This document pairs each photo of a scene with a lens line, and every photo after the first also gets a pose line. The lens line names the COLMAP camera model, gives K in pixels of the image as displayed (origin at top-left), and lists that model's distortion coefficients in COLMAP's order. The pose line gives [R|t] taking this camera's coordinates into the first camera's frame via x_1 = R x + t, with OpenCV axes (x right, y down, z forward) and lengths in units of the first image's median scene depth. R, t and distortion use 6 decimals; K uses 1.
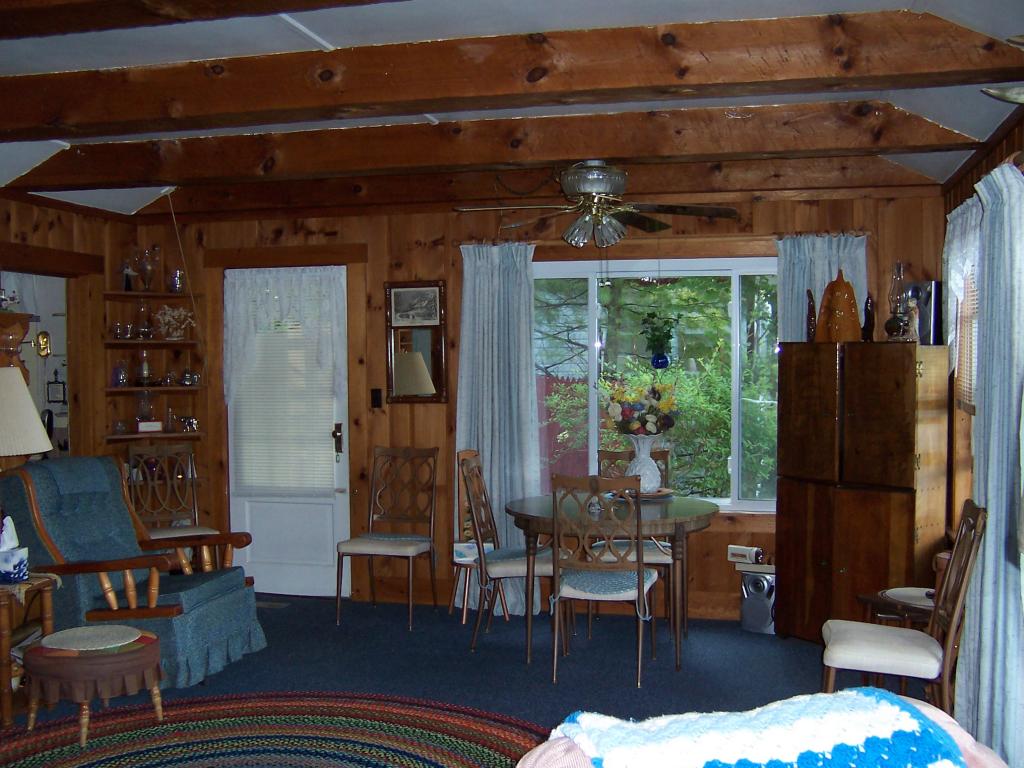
lens RADIAL K [[1090.6, 0, 513.4], [0, 1090.6, 384.9], [0, 0, 1]] dist [-0.067359, 0.000000]
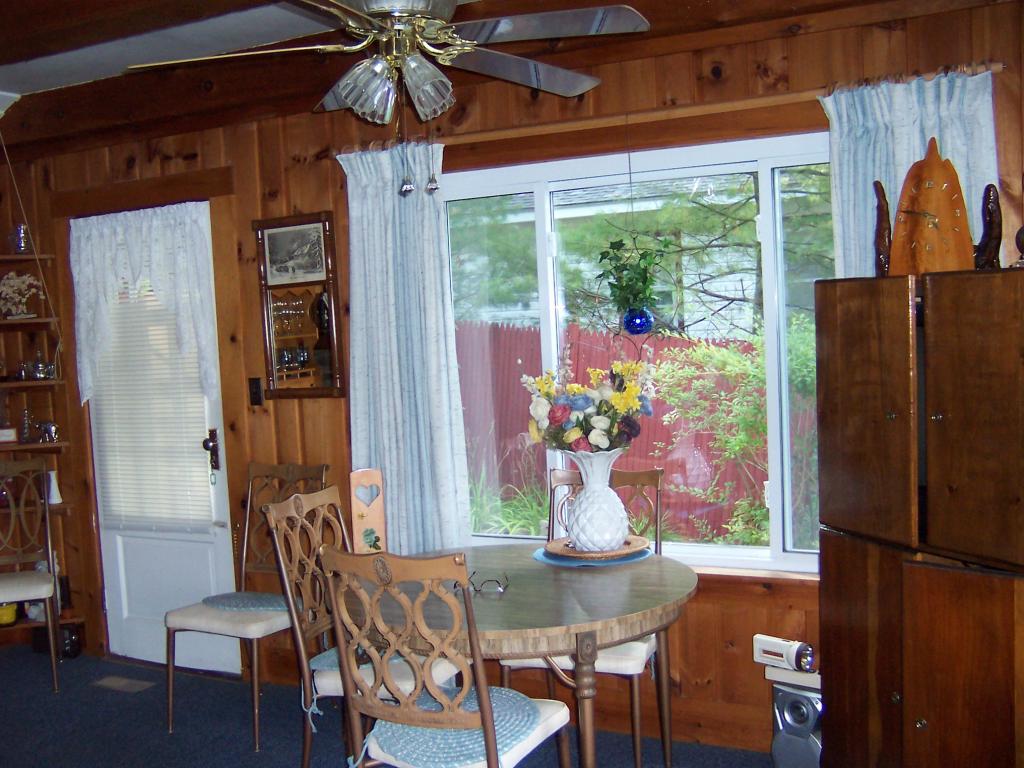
lens RADIAL K [[1090.6, 0, 507.7], [0, 1090.6, 394.3], [0, 0, 1]] dist [-0.067359, 0.000000]
pose [[0.971176, -0.025470, -0.237000, 0.199984], [0.036743, 0.998388, 0.043269, -0.010379], [0.235516, -0.050730, 0.970546, 0.392272]]
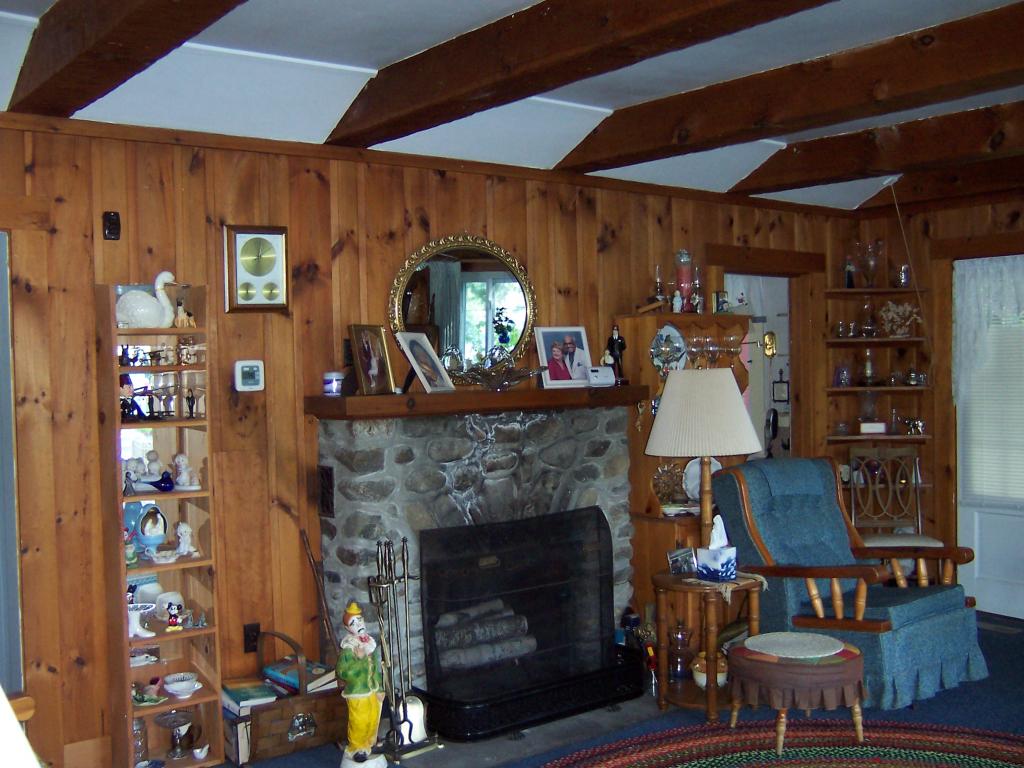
lens RADIAL K [[1090.6, 0, 507.5], [0, 1090.6, 401.1], [0, 0, 1]] dist [-0.067359, 0.000000]
pose [[0.783568, 0.011983, -0.621191, 0.008713], [-0.000696, 0.999830, 0.018410, -0.003225], [0.621306, -0.013994, 0.783443, 0.045761]]
